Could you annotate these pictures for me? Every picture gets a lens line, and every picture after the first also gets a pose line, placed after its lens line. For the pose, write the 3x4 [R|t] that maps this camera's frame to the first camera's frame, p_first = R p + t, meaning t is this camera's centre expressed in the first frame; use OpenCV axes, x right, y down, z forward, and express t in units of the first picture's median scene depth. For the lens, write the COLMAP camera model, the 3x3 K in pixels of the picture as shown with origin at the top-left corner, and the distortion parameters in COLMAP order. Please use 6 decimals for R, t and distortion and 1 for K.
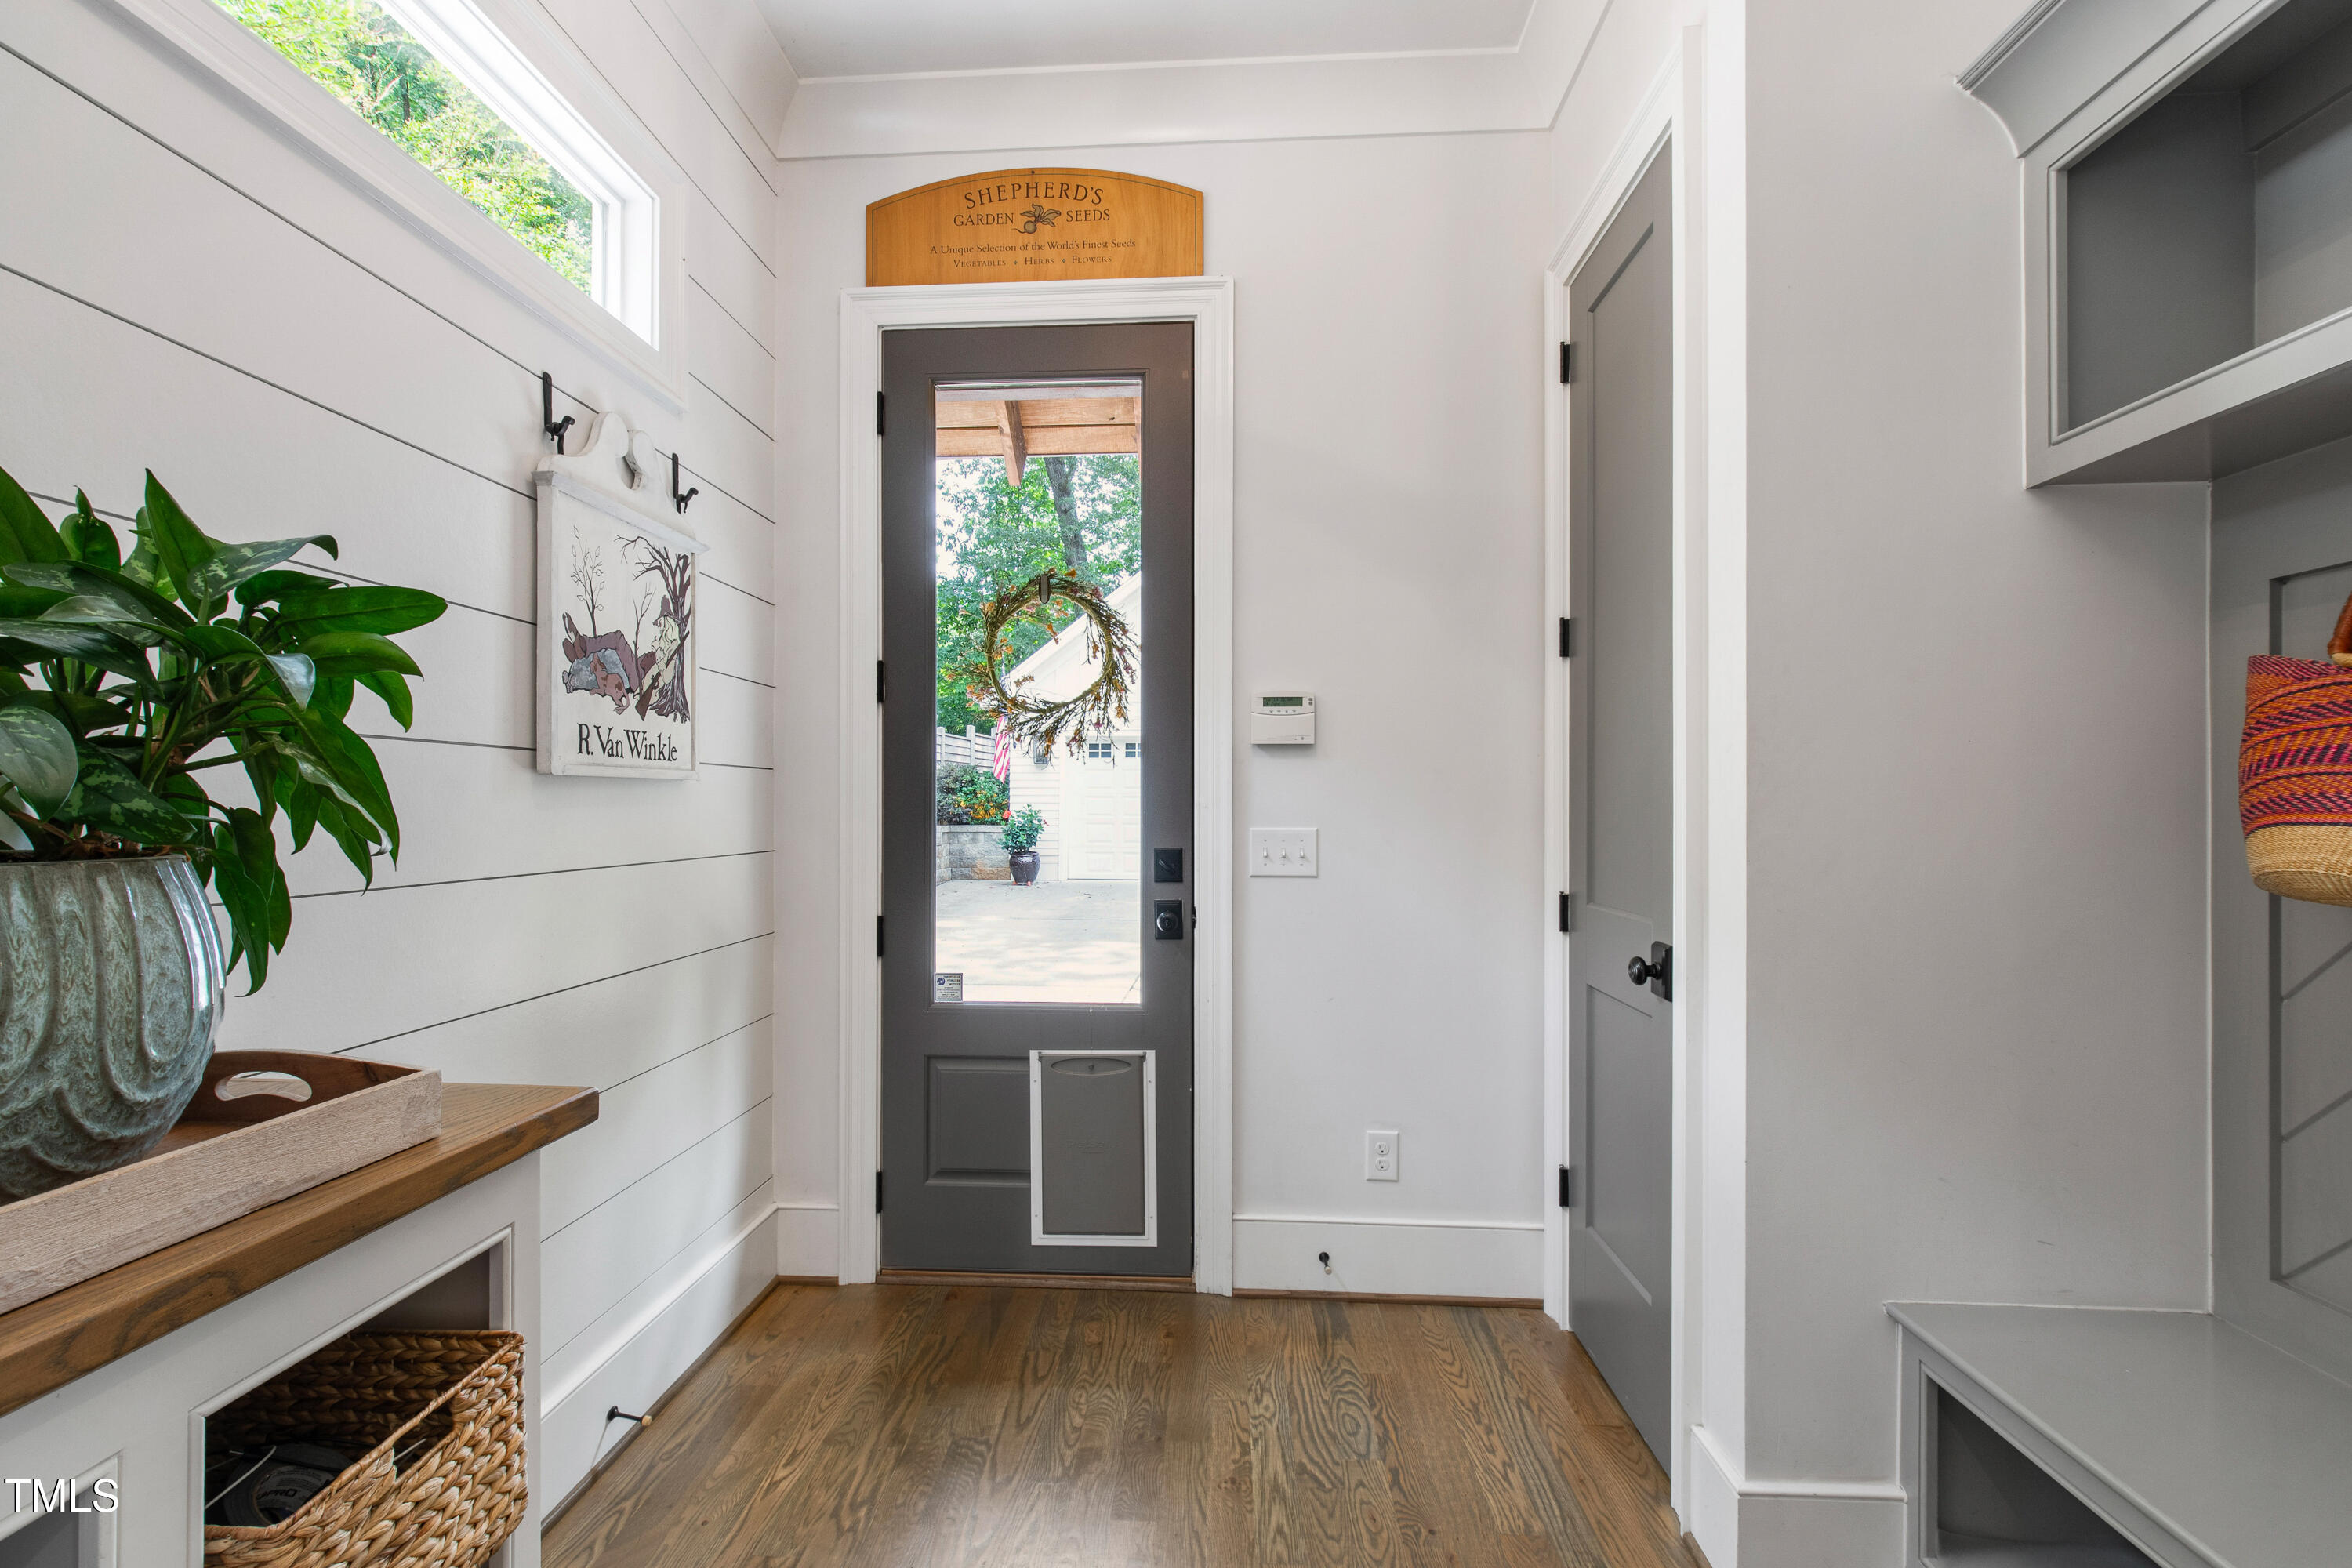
lens RADIAL K [[1058.3, 0, 1159.2], [0, 1058.3, 791.7], [0, 0, 1]] dist [-0.004082, 0.003163]
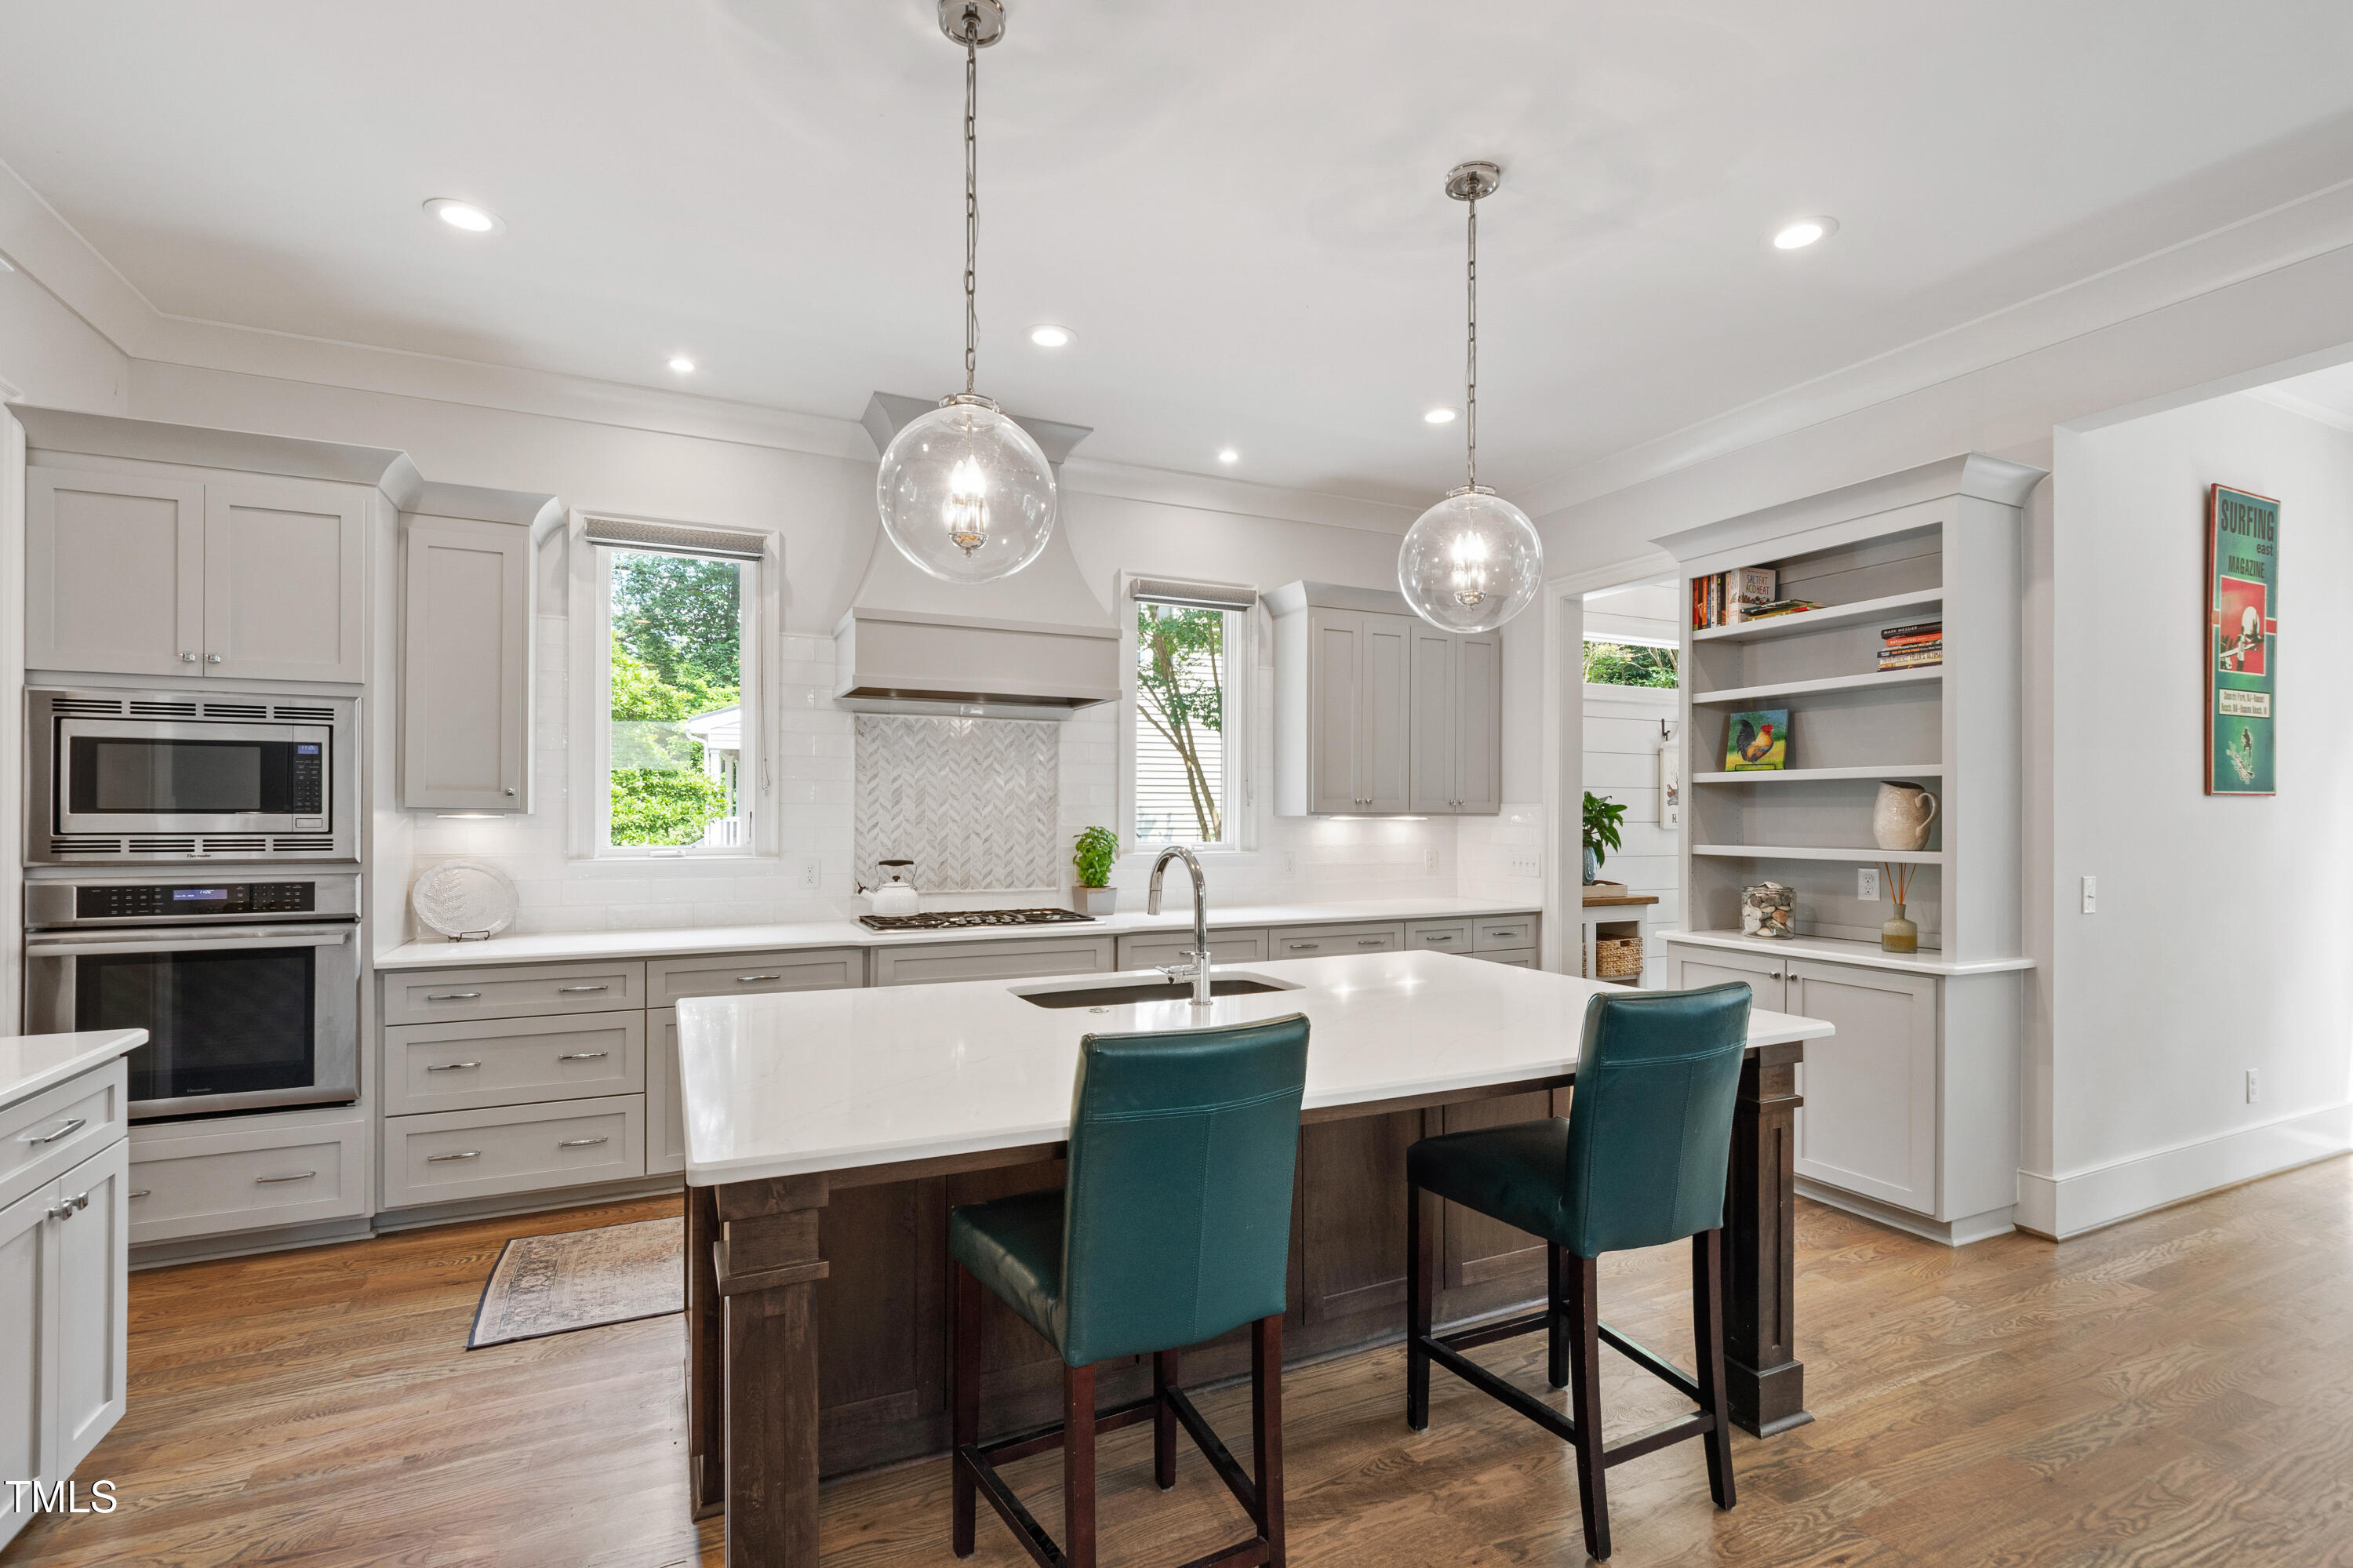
lens RADIAL K [[996.9, 0, 1196.8], [0, 996.9, 813.8], [0, 0, 1]] dist [-0.008283, 0.000981]
pose [[0.473559, -0.003808, -0.880754, 3.047437], [0.011923, 0.999927, 0.002088, -0.170178], [0.880682, -0.011490, 0.473569, -3.704697]]
